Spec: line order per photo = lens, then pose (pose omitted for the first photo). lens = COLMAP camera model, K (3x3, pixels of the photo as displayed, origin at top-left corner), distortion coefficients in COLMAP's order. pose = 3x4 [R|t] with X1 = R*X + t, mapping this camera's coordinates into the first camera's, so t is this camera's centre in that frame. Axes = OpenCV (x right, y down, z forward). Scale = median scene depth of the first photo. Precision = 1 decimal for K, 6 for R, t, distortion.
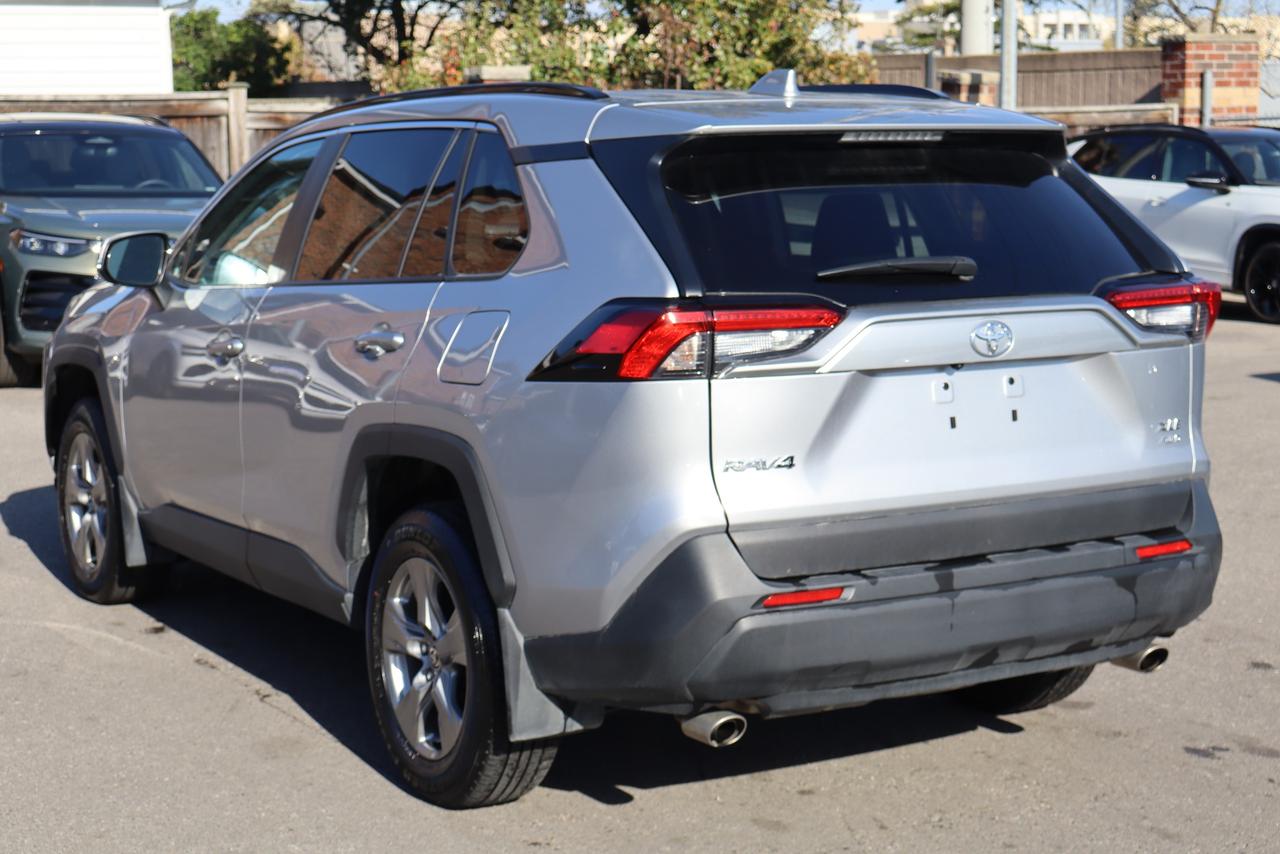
lens RADIAL K [[2246.8, 0, 642.4], [0, 2246.8, 429.5], [0, 0, 1]] dist [-0.004351, 0.000000]
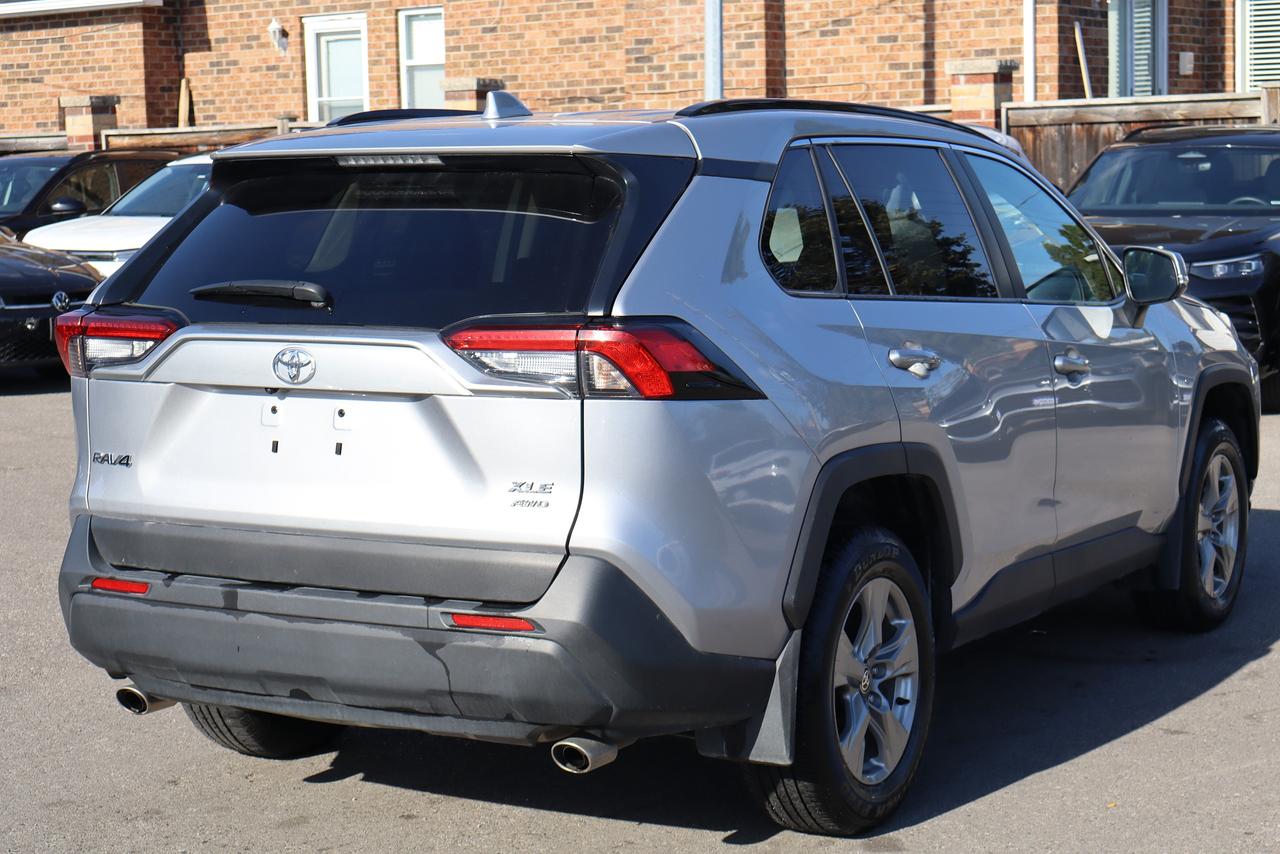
lens RADIAL K [[2391.7, 0, 641.9], [0, 2391.7, 432.8], [0, 0, 1]] dist [0.040862, 0.000000]
pose [[0.492675, 0.097444, -0.864740, 1.086904], [-0.105164, 0.993095, 0.051992, -0.078015], [0.863835, 0.065324, 0.499521, 0.579318]]
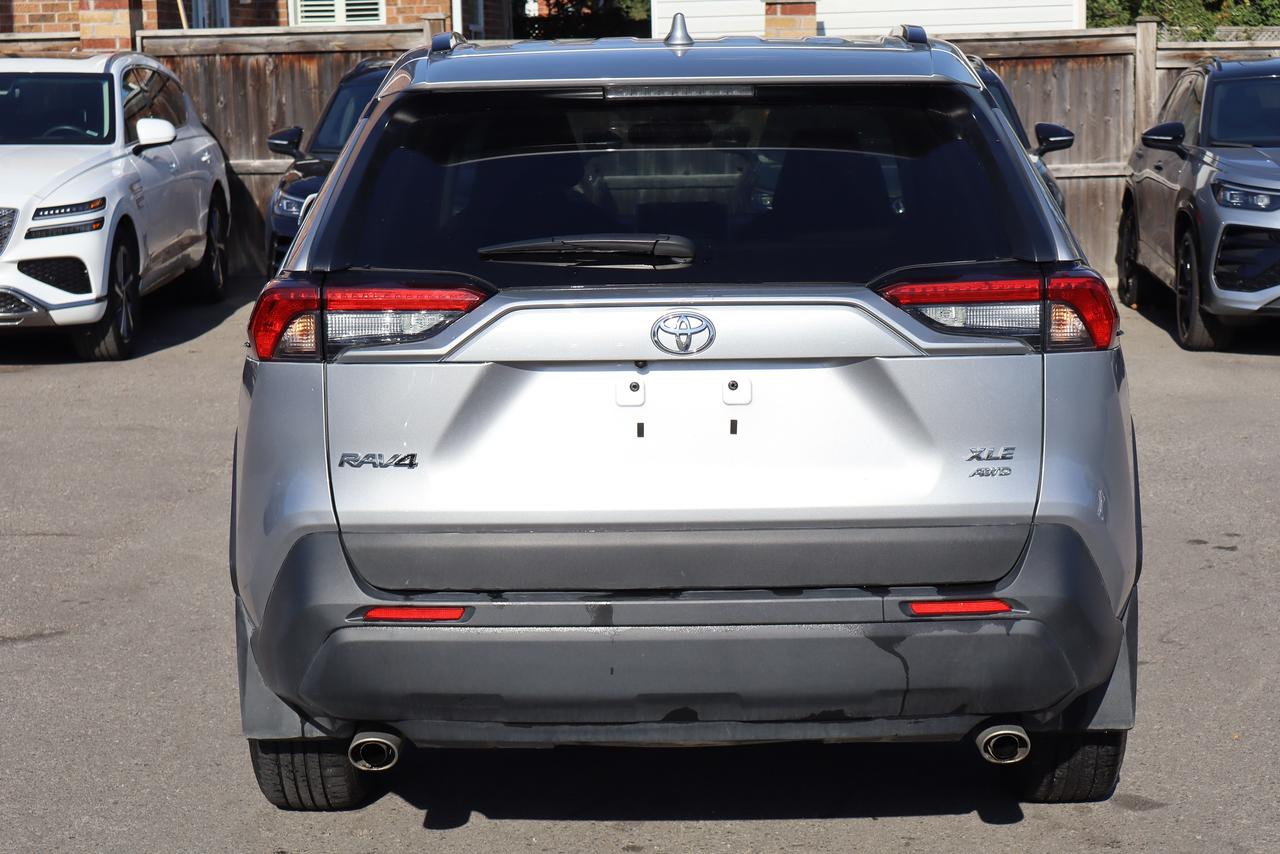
lens RADIAL K [[2545.7, 0, 636.1], [0, 2545.7, 418.1], [0, 0, 1]] dist [0.028947, 0.000000]
pose [[0.855974, 0.062896, -0.513179, 0.601193], [-0.060271, 0.997944, 0.021778, -0.027109], [0.513493, 0.012289, 0.858006, 0.164269]]
